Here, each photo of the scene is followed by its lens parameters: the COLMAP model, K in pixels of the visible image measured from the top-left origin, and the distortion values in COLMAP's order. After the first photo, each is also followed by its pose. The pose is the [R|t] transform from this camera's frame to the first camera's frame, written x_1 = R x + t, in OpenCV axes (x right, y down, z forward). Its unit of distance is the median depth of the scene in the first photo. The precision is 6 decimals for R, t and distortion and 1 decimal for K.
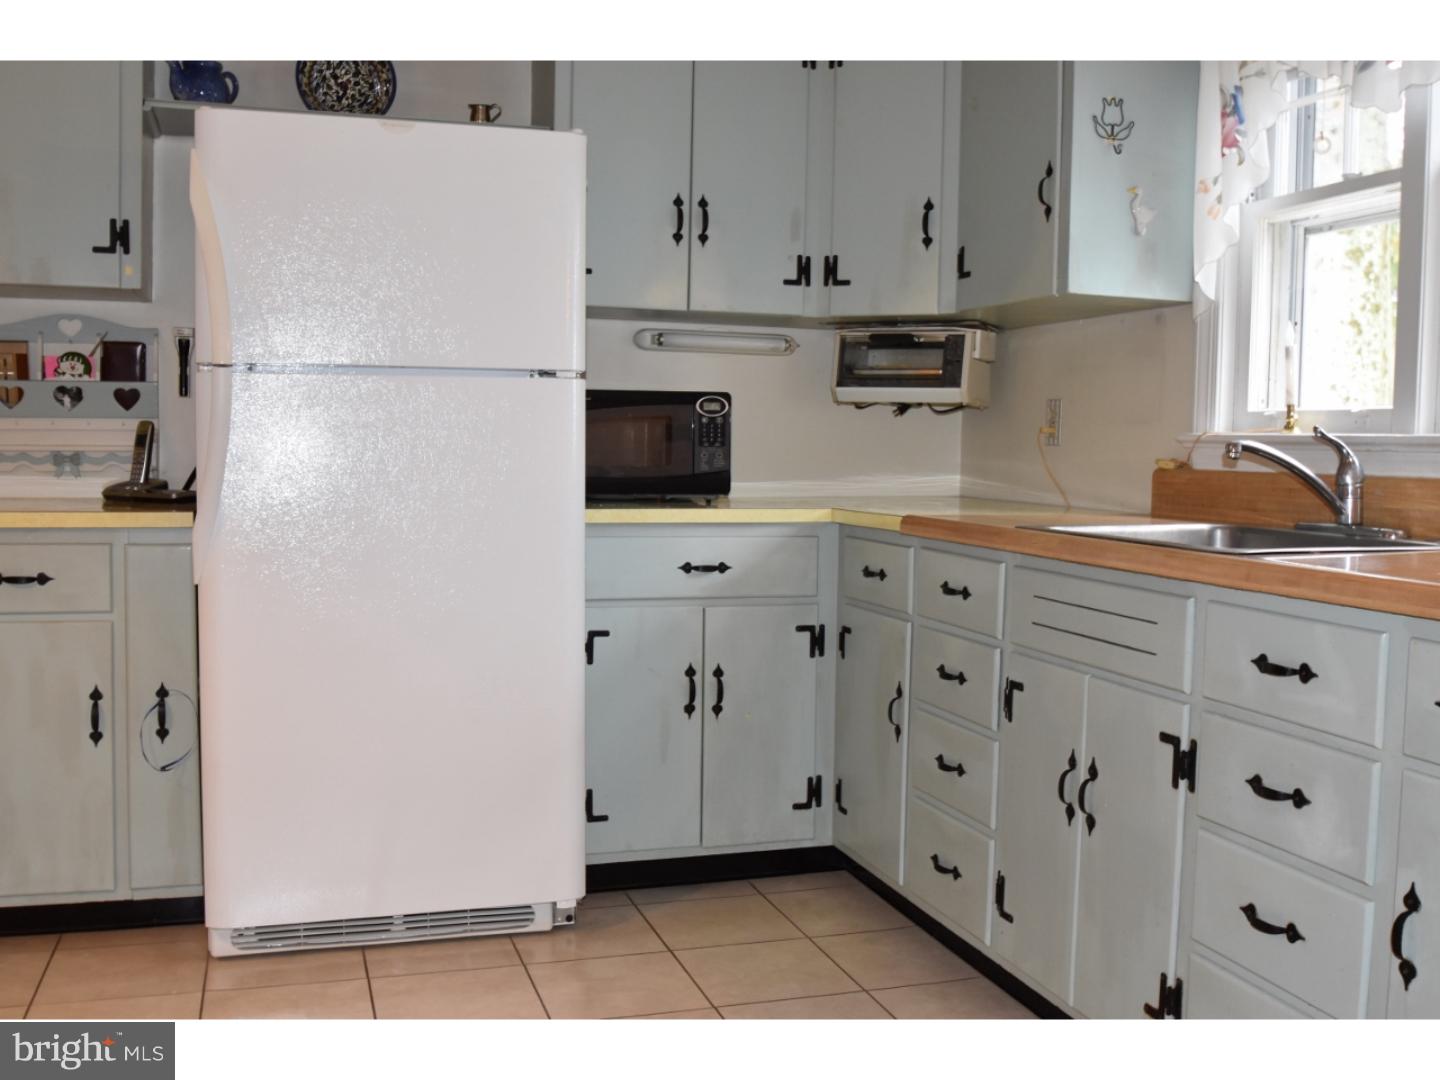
lens RADIAL K [[1436.4, 0, 727.1], [0, 1436.4, 538.2], [0, 0, 1]] dist [-0.061592, 0.000000]
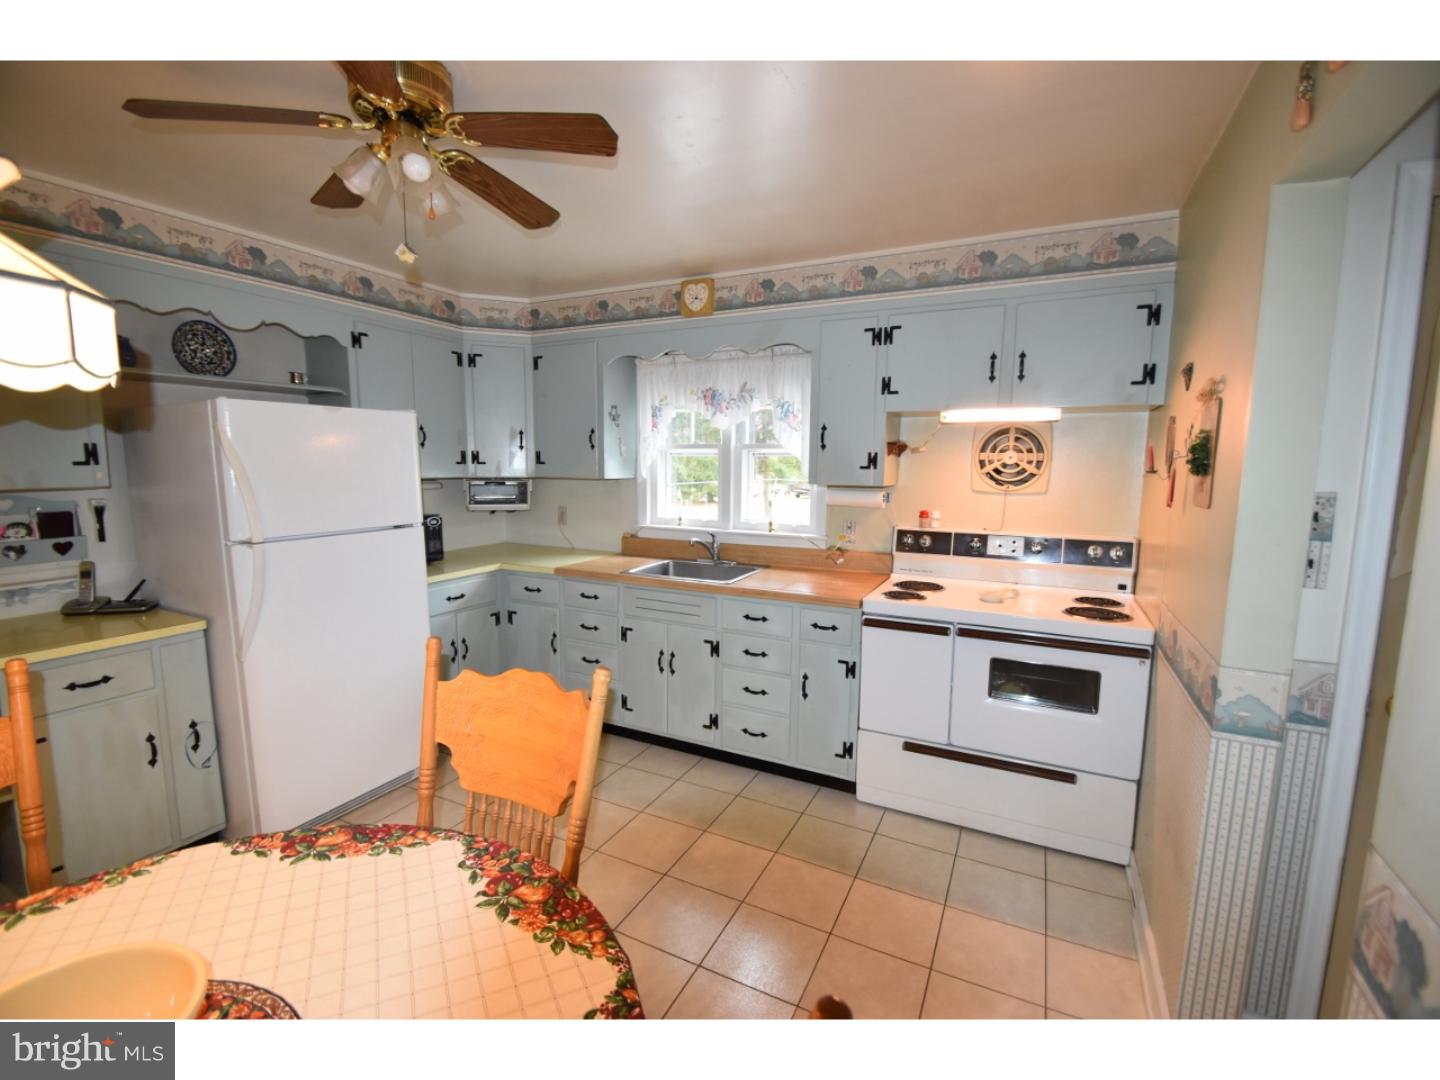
lens RADIAL K [[628.8, 0, 731.0], [0, 628.8, 544.0], [0, 0, 1]] dist [0.004905, -0.001590]
pose [[0.697219, -0.099130, 0.709971, -0.436878], [0.050643, 0.994729, 0.089156, -0.138087], [-0.715067, -0.026206, 0.698565, -0.005165]]
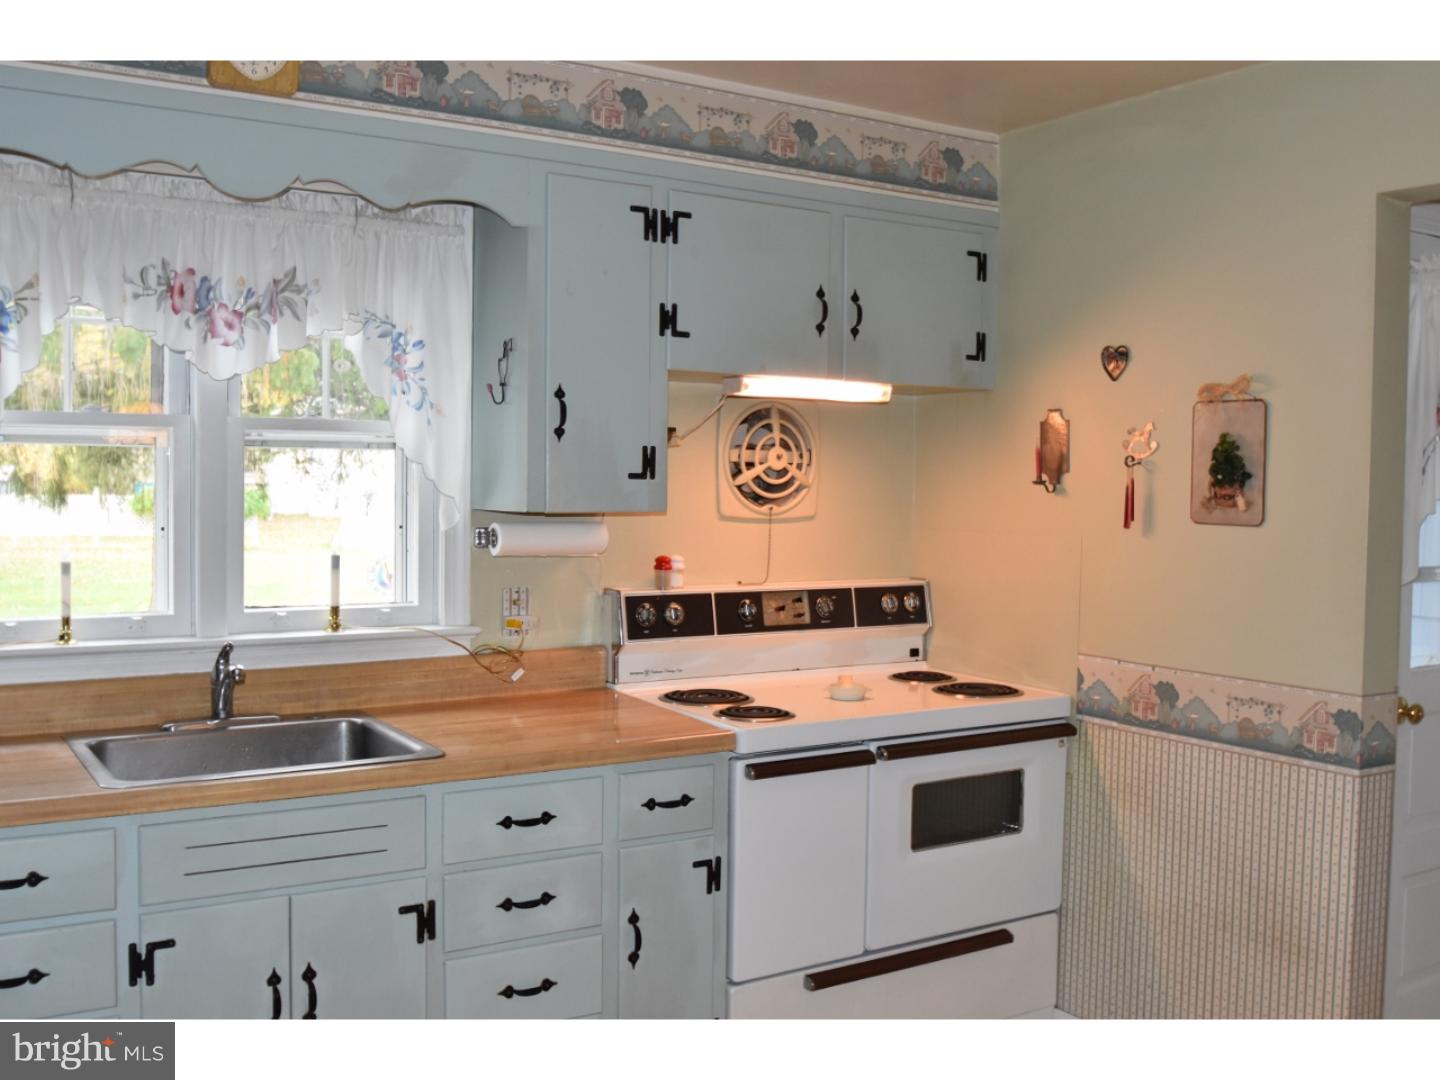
lens RADIAL K [[1436.4, 0, 721.7], [0, 1436.4, 543.4], [0, 0, 1]] dist [-0.061592, 0.000000]
pose [[-0.258075, -0.066551, 0.963830, -0.675965], [0.048156, 0.995498, 0.081632, -0.192108], [-0.964924, 0.067481, -0.253708, 0.721556]]
